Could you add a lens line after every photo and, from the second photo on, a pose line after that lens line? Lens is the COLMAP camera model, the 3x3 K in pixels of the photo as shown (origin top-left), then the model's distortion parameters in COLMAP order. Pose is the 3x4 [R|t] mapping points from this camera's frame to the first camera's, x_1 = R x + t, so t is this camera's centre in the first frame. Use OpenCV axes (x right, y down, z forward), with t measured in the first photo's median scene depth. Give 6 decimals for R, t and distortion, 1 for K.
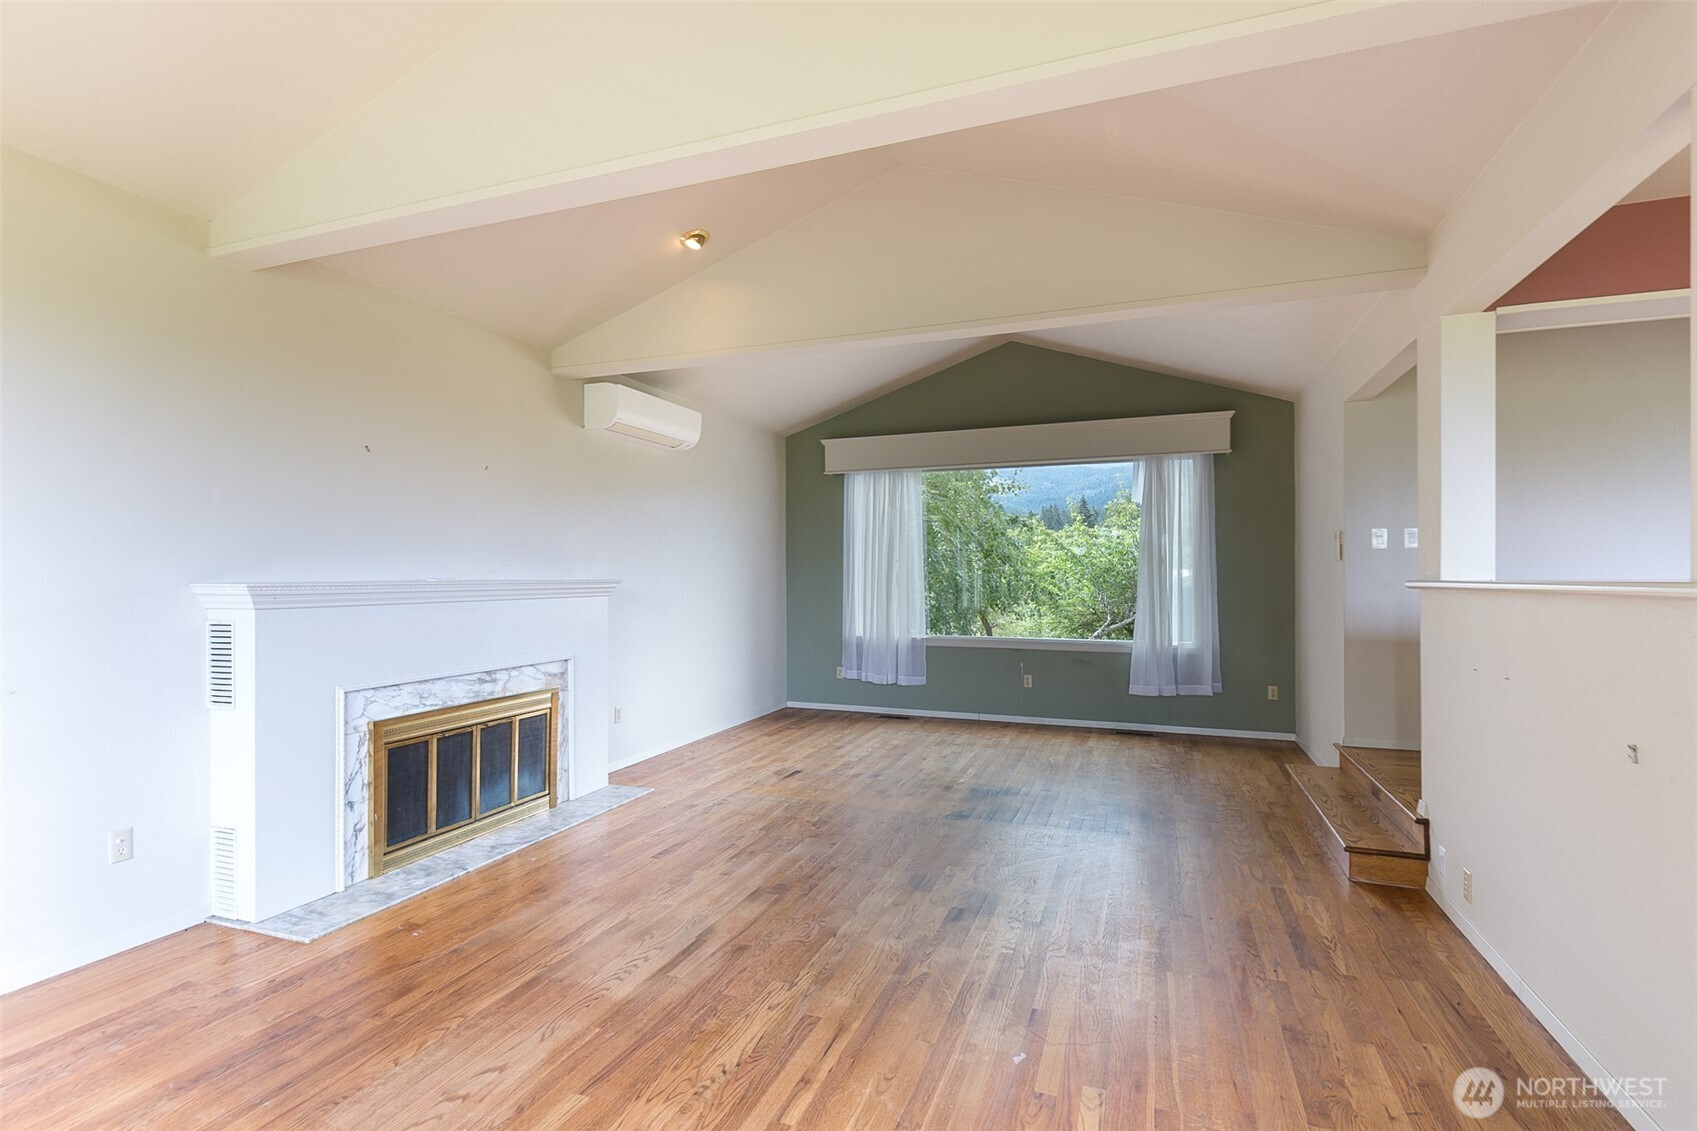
lens RADIAL K [[775.5, 0, 836.3], [0, 775.5, 566.1], [0, 0, 1]] dist [0.002987, 0.000198]
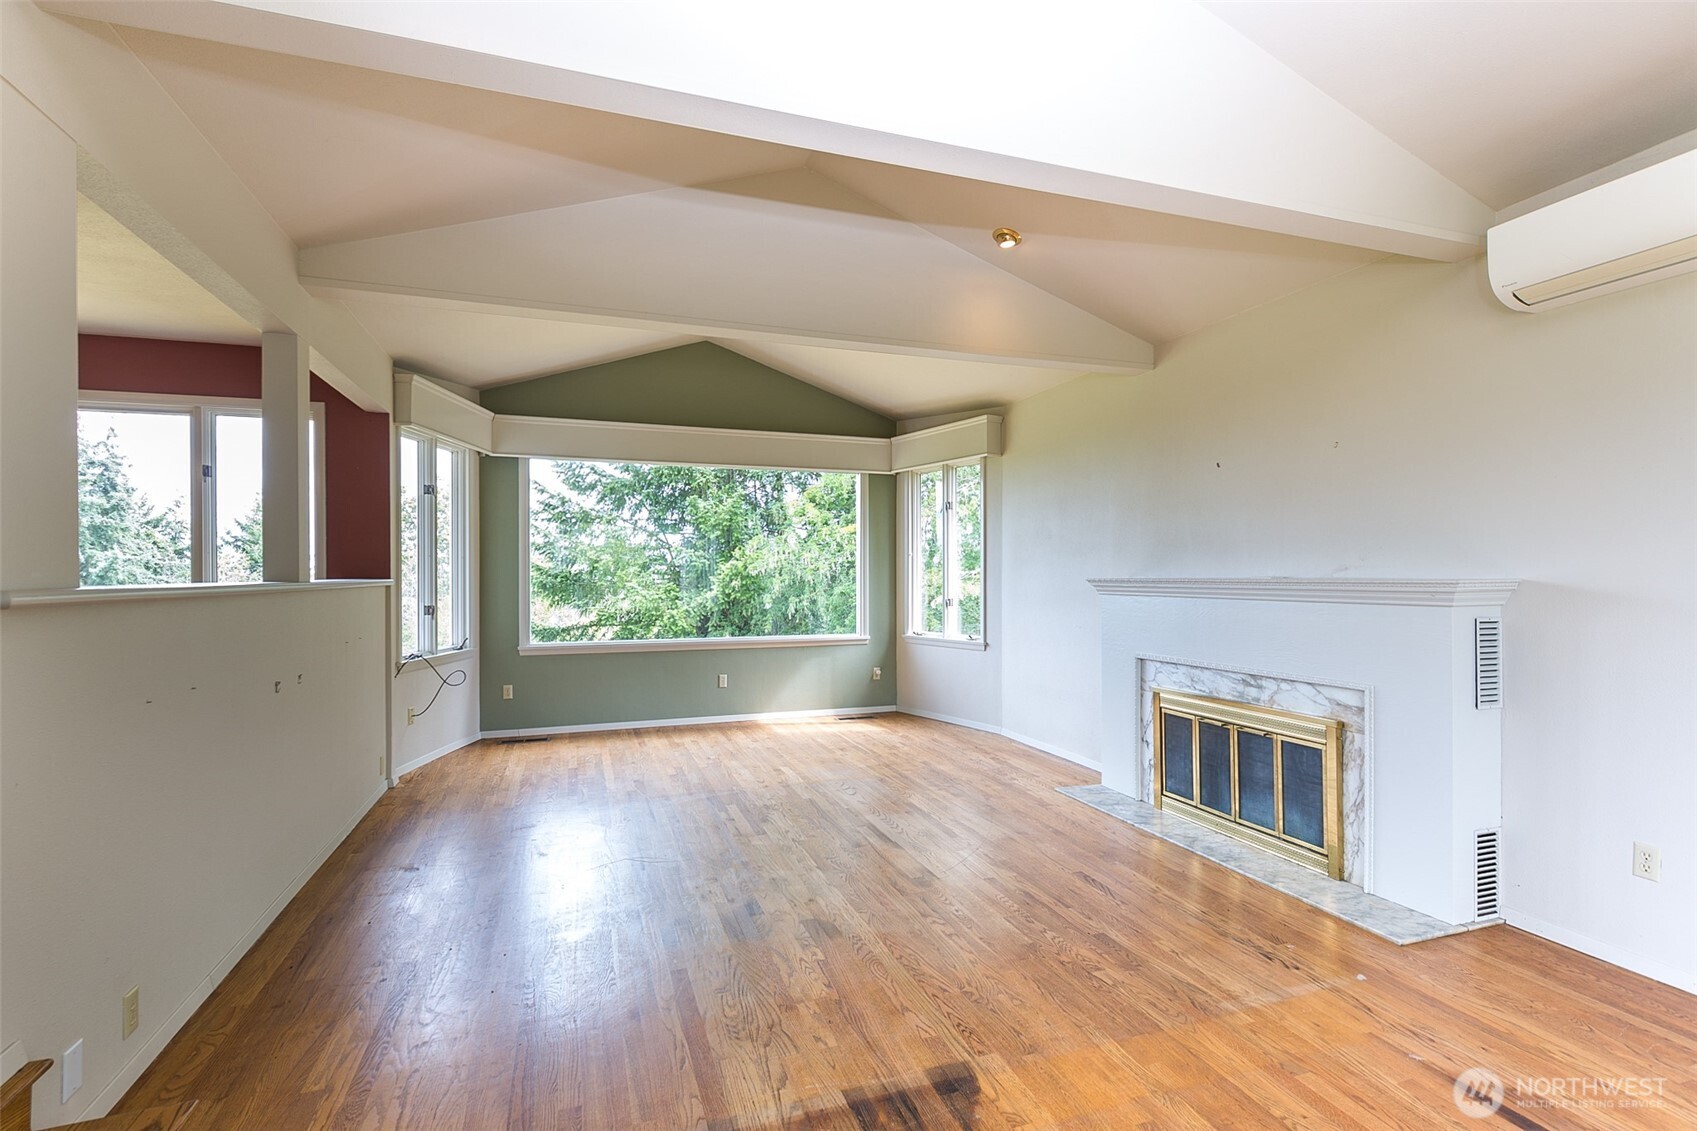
lens RADIAL K [[775.5, 0, 834.5], [0, 775.5, 571.3], [0, 0, 1]] dist [0.002987, 0.000198]
pose [[-0.759559, 0.004096, -0.650426, 0.576212], [0.013569, 0.999862, -0.009549, 0.012358], [0.650297, -0.016079, -0.759510, 1.453655]]
